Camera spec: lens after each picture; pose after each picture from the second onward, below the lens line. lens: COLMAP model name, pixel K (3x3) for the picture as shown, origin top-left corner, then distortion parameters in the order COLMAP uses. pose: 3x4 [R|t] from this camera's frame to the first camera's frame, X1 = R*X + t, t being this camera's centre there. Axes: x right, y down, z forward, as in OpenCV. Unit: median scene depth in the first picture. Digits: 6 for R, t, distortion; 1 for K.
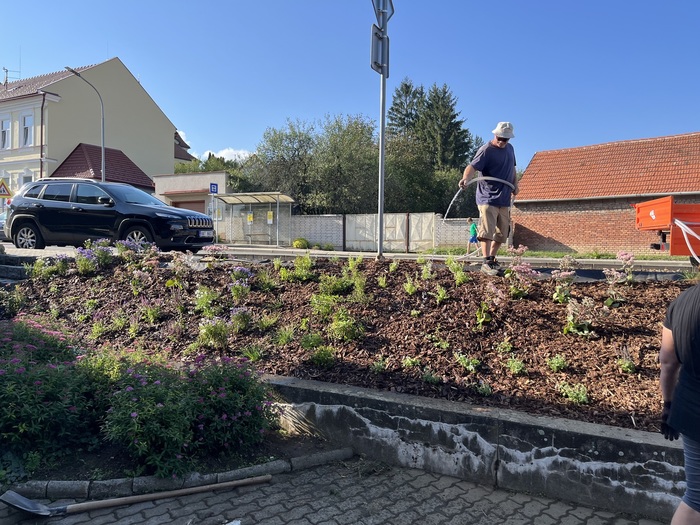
lens RADIAL K [[529.2, 0, 356.9], [0, 529.2, 265.2], [0, 0, 1]] dist [0.070380, -0.105191]
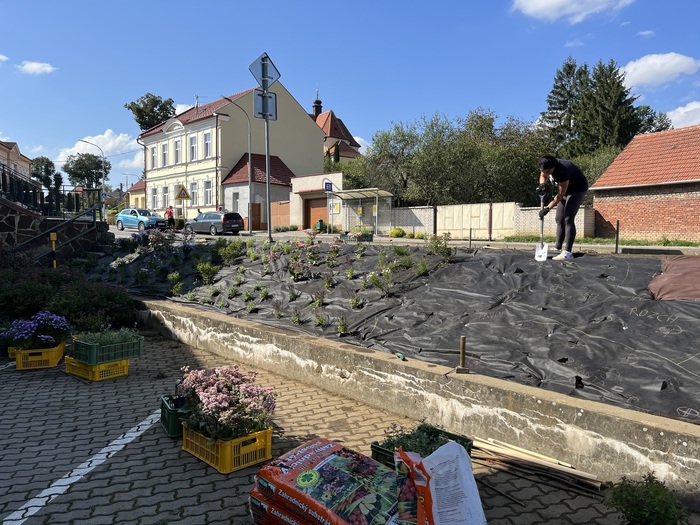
lens RADIAL K [[529.2, 0, 356.9], [0, 529.2, 265.2], [0, 0, 1]] dist [0.070380, -0.105191]
pose [[0.938980, 0.013701, -0.343700, 0.233901], [-0.007680, 0.999792, 0.018873, 0.008970], [0.343887, -0.015082, 0.938890, -0.104979]]
